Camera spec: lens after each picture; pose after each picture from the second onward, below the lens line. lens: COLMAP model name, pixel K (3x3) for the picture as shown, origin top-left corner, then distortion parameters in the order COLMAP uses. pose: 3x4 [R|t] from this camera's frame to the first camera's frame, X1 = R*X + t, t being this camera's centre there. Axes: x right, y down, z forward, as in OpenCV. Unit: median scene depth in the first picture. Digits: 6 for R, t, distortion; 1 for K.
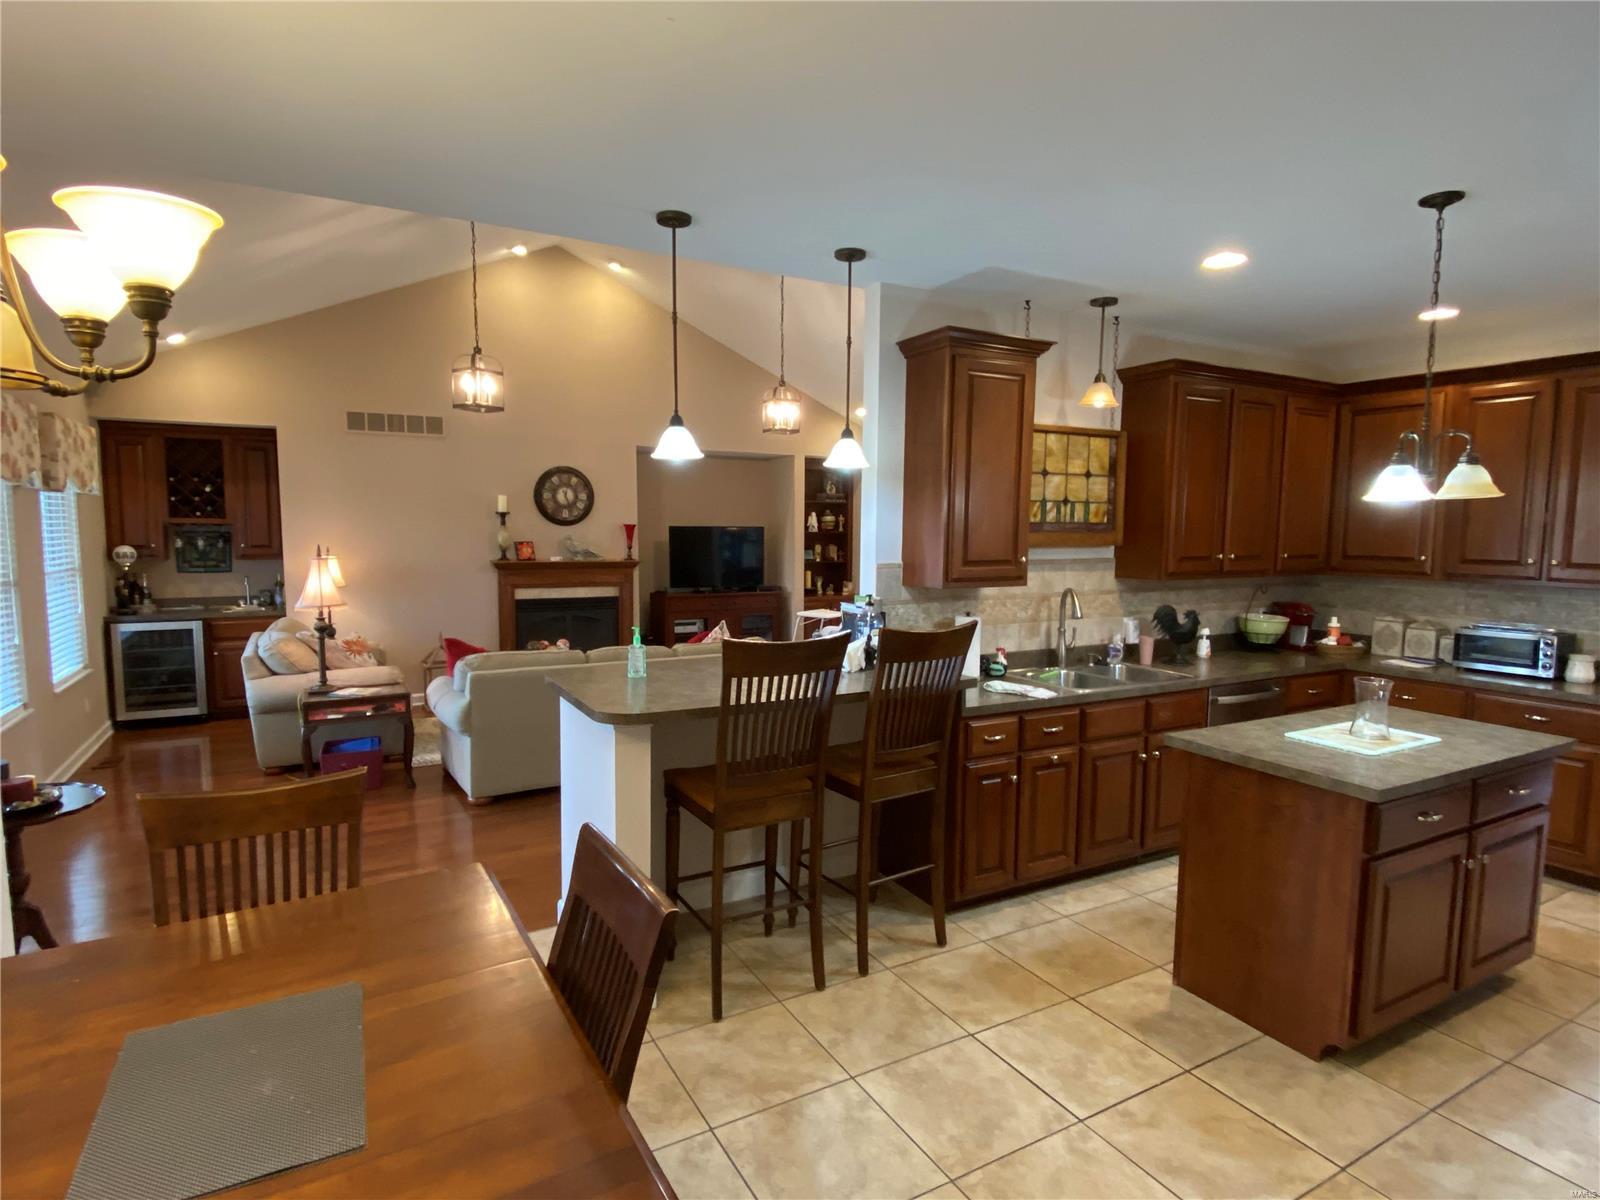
lens RADIAL K [[849.8, 0, 800.0], [0, 849.8, 600.0], [0, 0, 1]] dist [0.076462, -0.067280]
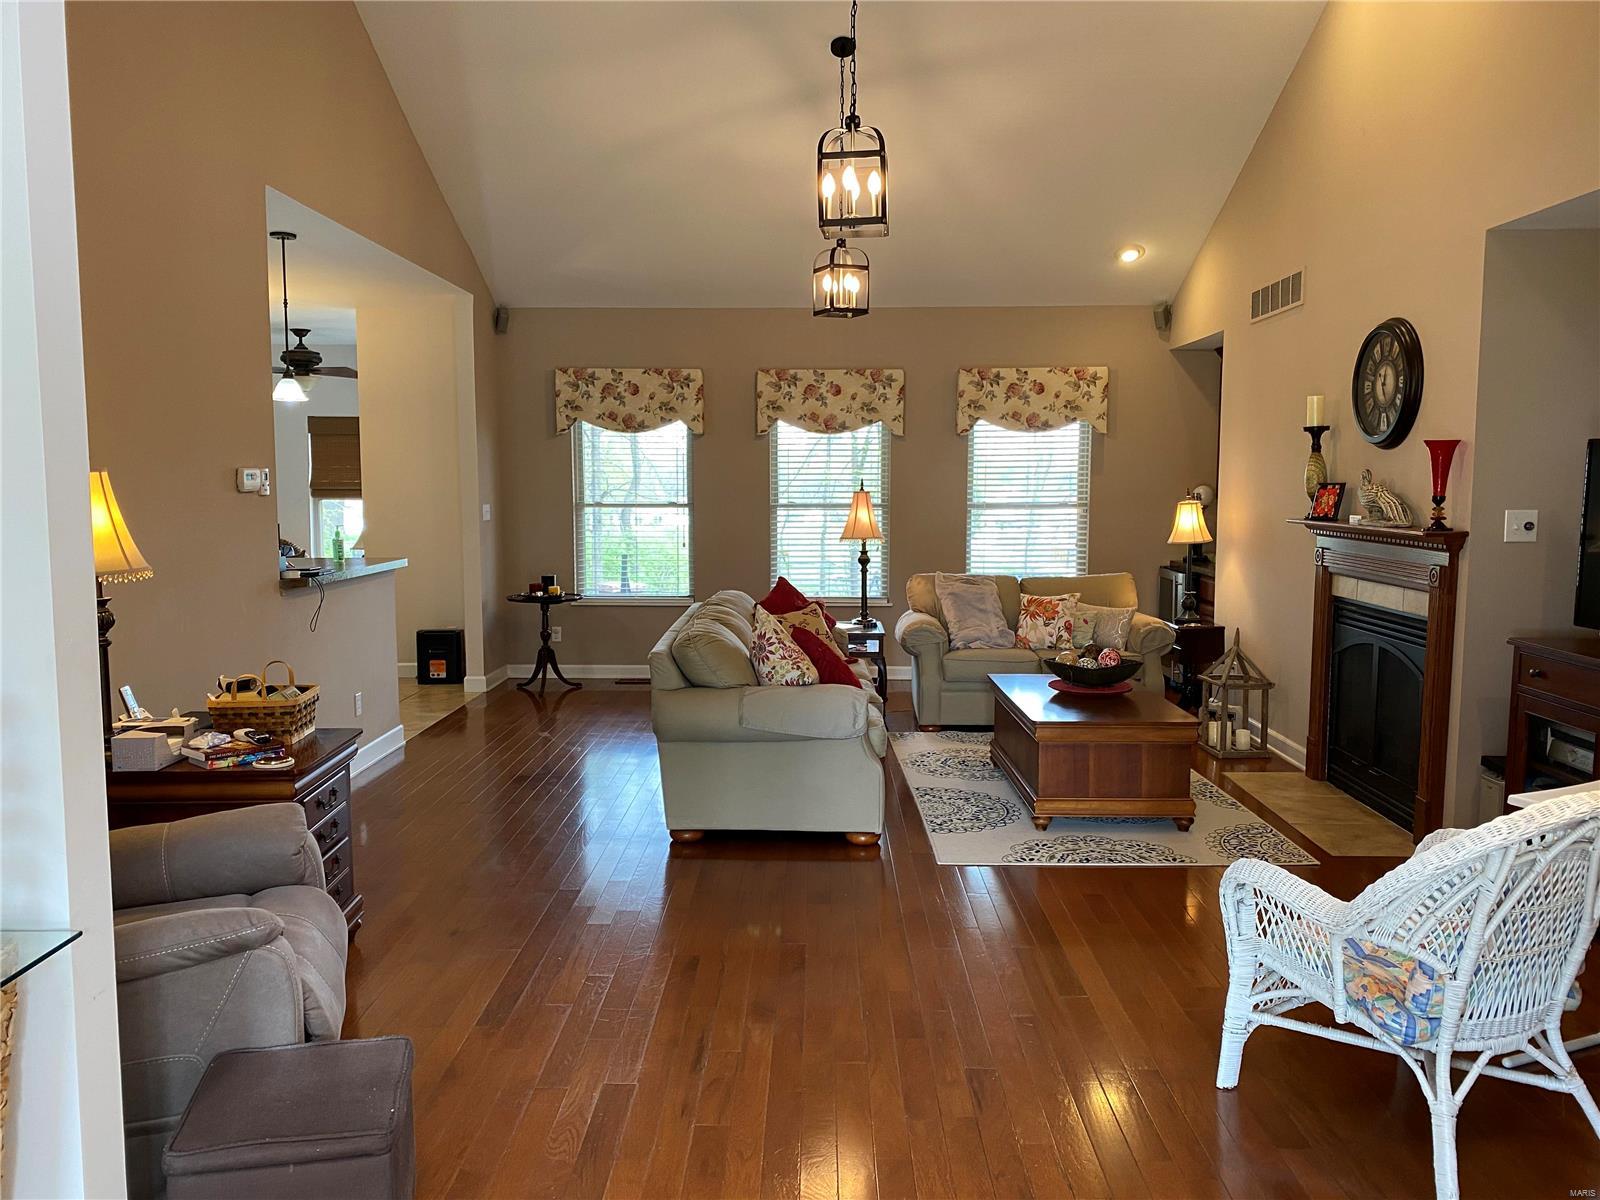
lens RADIAL K [[1194.7, 0, 800.0], [0, 1194.7, 600.0], [0, 0, 1]] dist [0.156755, -0.276645]
pose [[-0.502359, 0.081396, -0.860819, 0.790446], [-0.079402, 0.987010, 0.139665, -0.127429], [0.861006, 0.138513, -0.489370, 1.846303]]
